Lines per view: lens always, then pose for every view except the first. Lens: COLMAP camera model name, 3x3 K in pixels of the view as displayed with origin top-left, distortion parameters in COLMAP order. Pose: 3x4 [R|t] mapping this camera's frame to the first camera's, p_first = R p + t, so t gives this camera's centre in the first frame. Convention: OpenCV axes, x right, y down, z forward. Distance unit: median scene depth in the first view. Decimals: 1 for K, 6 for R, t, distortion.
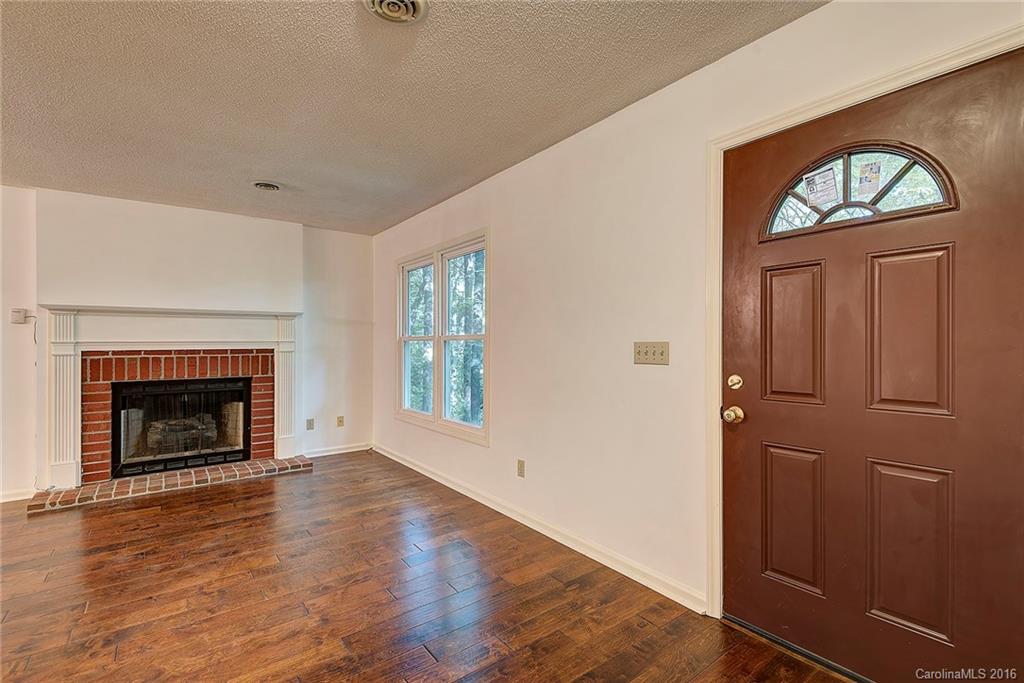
lens RADIAL K [[462.2, 0, 516.6], [0, 462.2, 345.5], [0, 0, 1]] dist [0.014641, -0.007702]
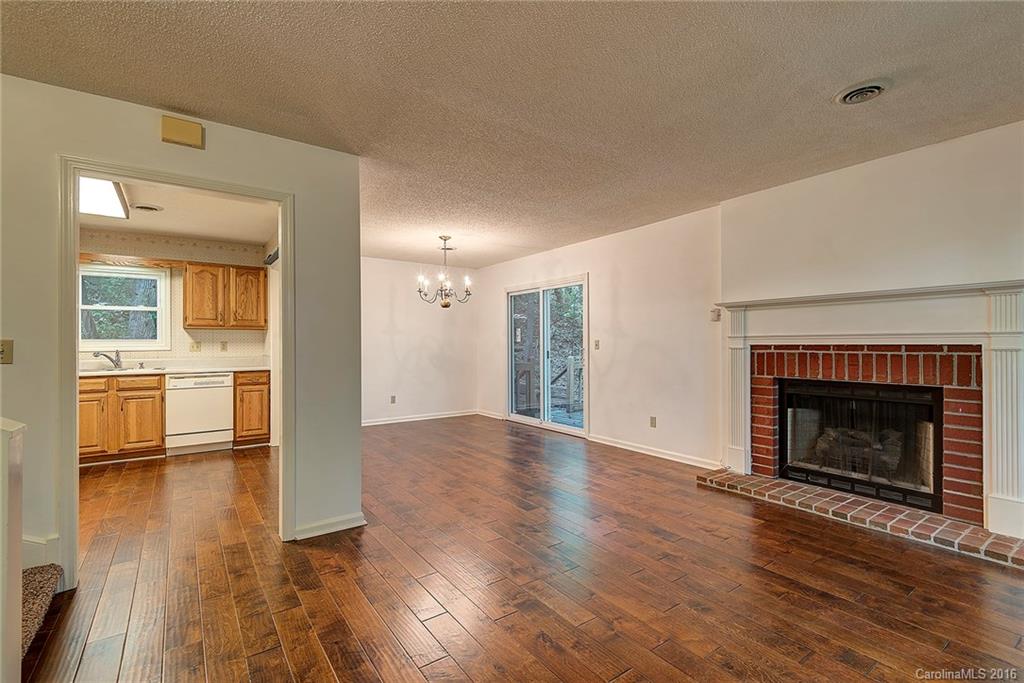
lens RADIAL K [[462.2, 0, 515.4], [0, 462.2, 344.8], [0, 0, 1]] dist [0.014641, -0.007702]
pose [[-0.030436, 0.008835, -0.999498, 0.109521], [0.001404, 0.999960, 0.008797, 0.001507], [0.999536, -0.001135, -0.030447, 0.475482]]
